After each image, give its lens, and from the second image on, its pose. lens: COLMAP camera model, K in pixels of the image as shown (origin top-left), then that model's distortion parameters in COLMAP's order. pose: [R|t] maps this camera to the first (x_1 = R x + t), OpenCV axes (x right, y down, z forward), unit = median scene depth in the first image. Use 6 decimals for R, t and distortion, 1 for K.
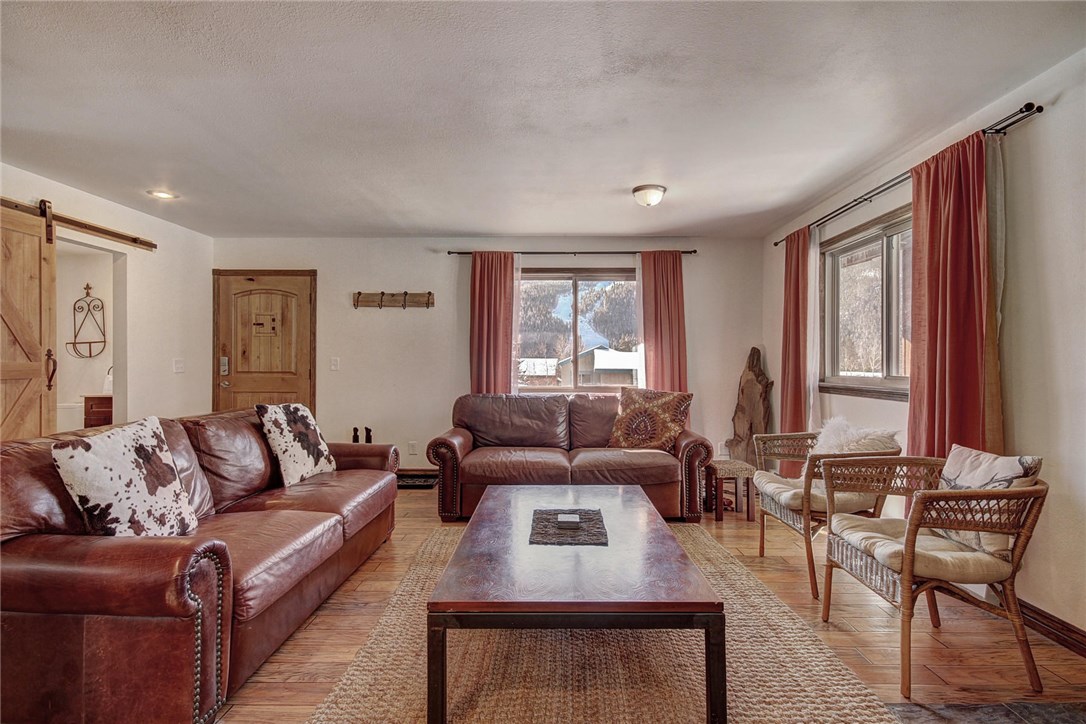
lens RADIAL K [[525.8, 0, 537.4], [0, 525.8, 360.8], [0, 0, 1]] dist [0.002359, 0.000502]
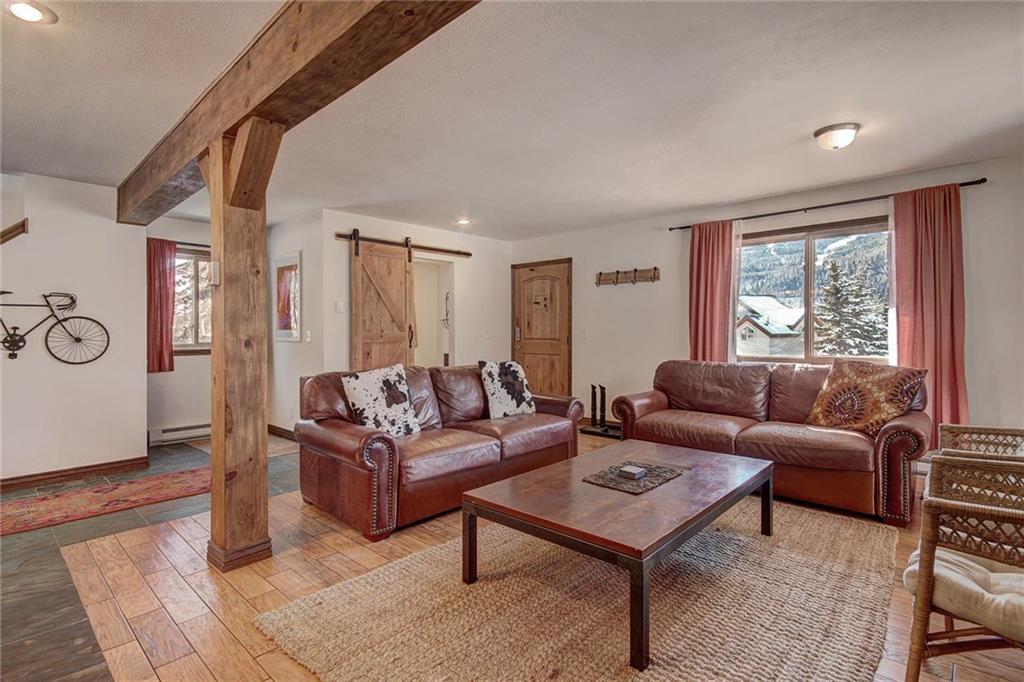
lens RADIAL K [[495.8, 0, 506.7], [0, 495.8, 339.9], [0, 0, 1]] dist [0.002359, 0.000502]
pose [[0.736908, 0.007605, -0.675951, 0.363366], [0.007552, 0.999782, 0.019481, -0.001196], [0.675951, -0.019460, 0.736689, 0.025264]]
